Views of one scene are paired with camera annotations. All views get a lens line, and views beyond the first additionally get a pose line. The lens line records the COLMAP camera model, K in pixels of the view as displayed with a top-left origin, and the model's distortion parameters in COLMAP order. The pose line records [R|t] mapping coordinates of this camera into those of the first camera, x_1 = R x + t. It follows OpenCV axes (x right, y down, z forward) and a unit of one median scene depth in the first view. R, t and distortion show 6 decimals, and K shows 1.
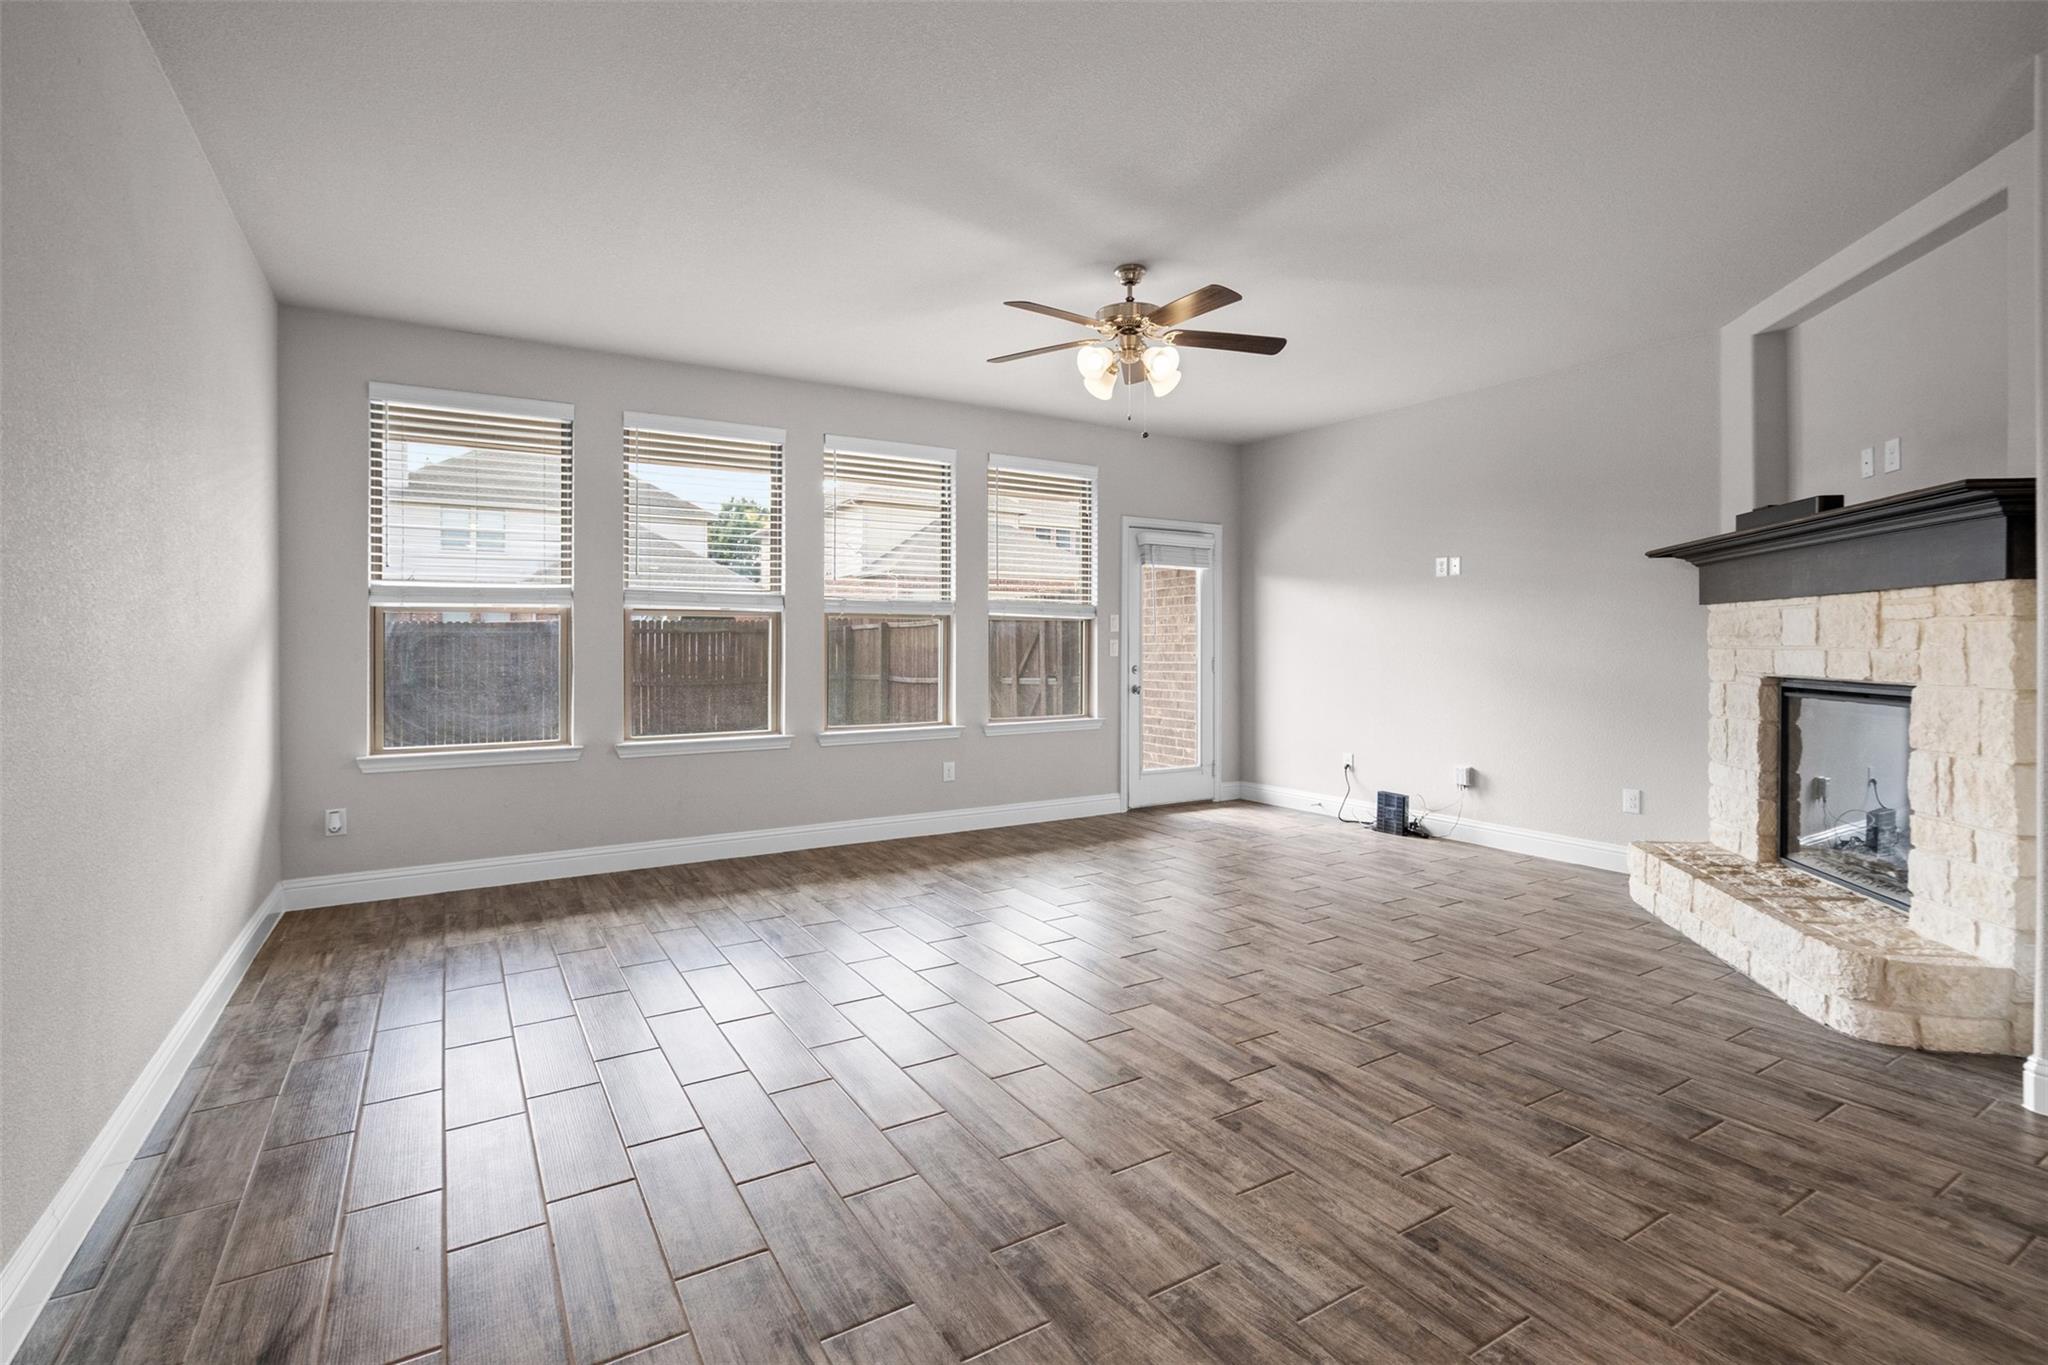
lens RADIAL K [[948.1, 0, 1035.8], [0, 948.1, 645.7], [0, 0, 1]] dist [-0.004258, 0.000210]
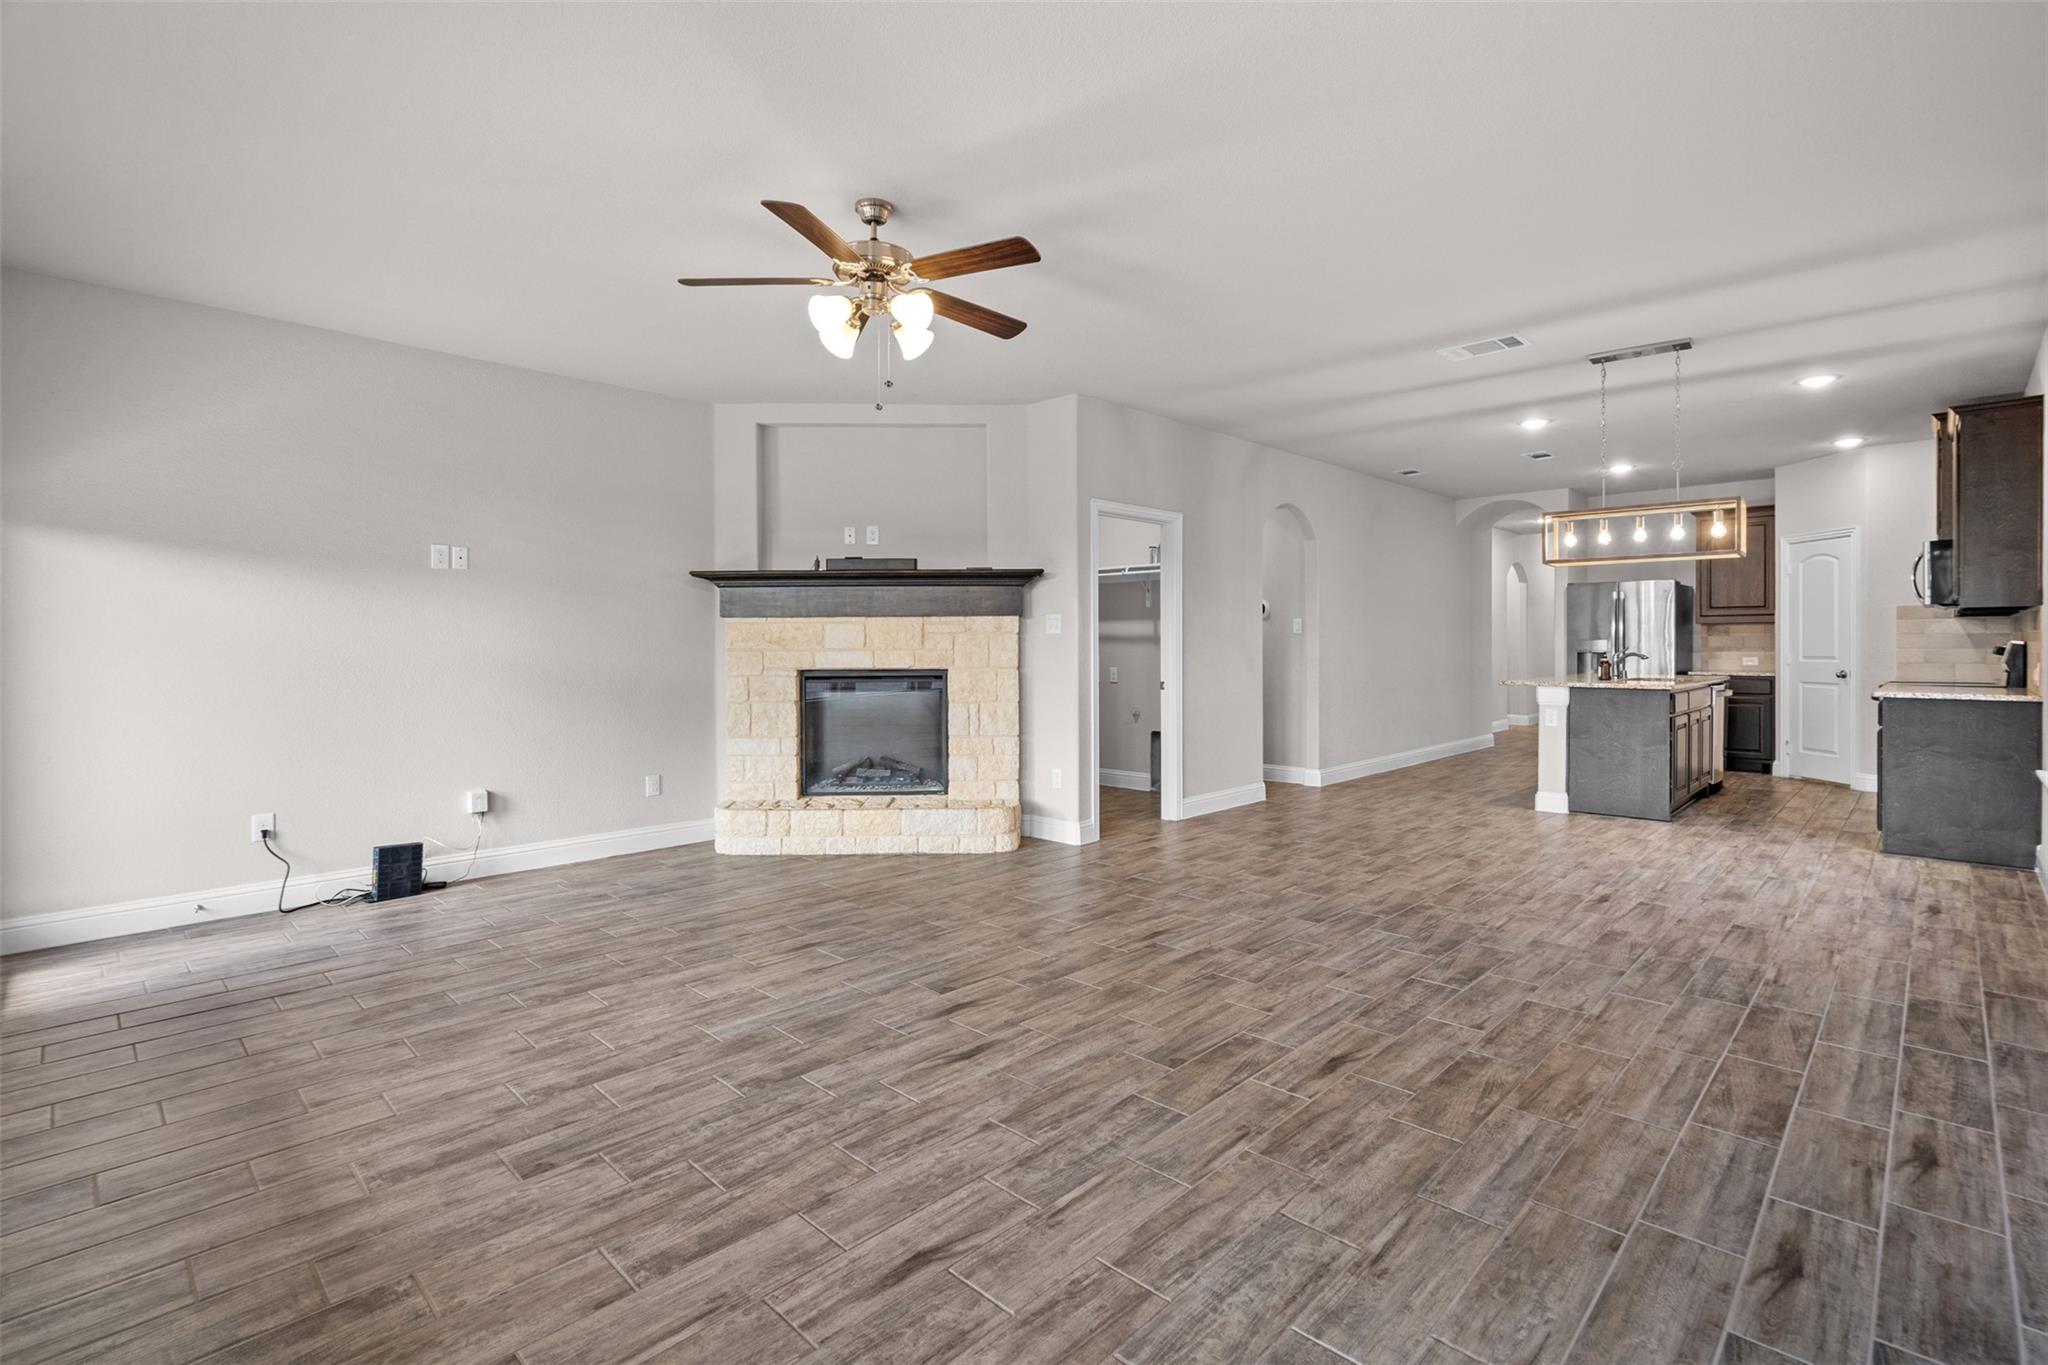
lens RADIAL K [[948.1, 0, 1024.4], [0, 948.1, 663.6], [0, 0, 1]] dist [-0.004258, 0.000210]
pose [[-0.233462, -0.016702, 0.972223, -0.865784], [0.008861, 0.999774, 0.019303, -0.002706], [-0.972326, 0.013122, -0.233261, 1.220033]]
